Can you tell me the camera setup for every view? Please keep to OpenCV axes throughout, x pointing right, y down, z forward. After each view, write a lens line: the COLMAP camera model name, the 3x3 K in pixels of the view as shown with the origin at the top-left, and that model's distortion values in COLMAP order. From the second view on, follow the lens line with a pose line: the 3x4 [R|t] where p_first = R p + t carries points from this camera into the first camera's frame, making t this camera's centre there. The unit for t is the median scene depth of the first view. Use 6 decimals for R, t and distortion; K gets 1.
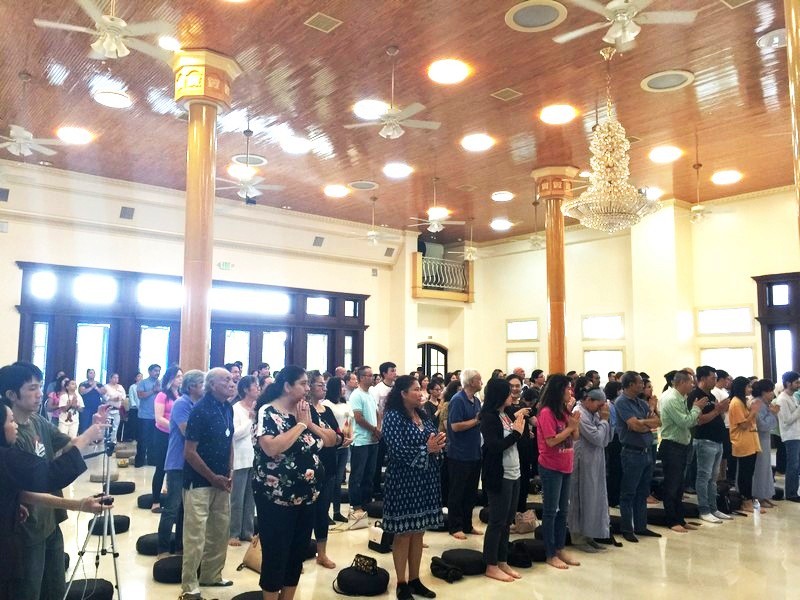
lens RADIAL K [[687.2, 0, 400.0], [0, 687.2, 300.0], [0, 0, 1]] dist [0.039766, -0.014459]
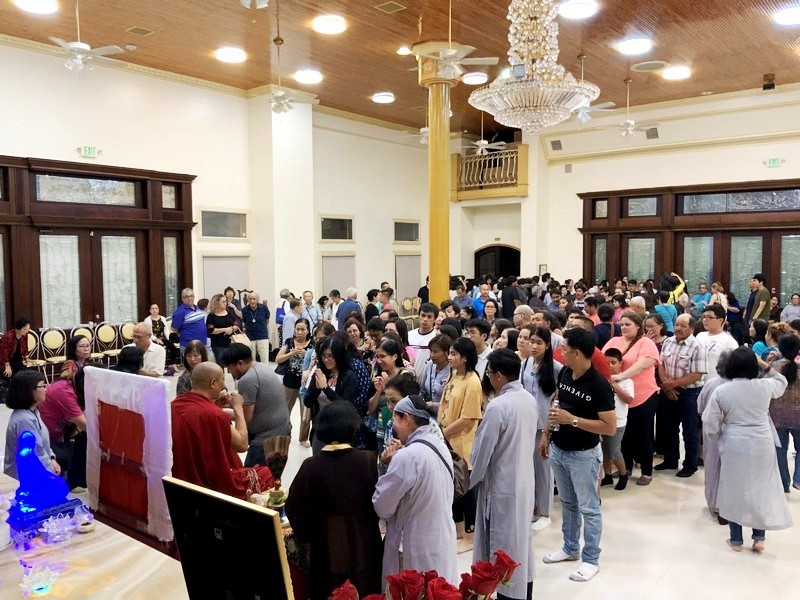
lens RADIAL K [[649.7, 0, 400.0], [0, 649.7, 300.0], [0, 0, 1]] dist [0.089941, -0.219144]
pose [[0.165183, 0.059296, -0.984479, 0.433462], [0.107488, 0.991163, 0.077734, 0.007377], [0.980388, -0.118660, 0.157349, 0.327532]]
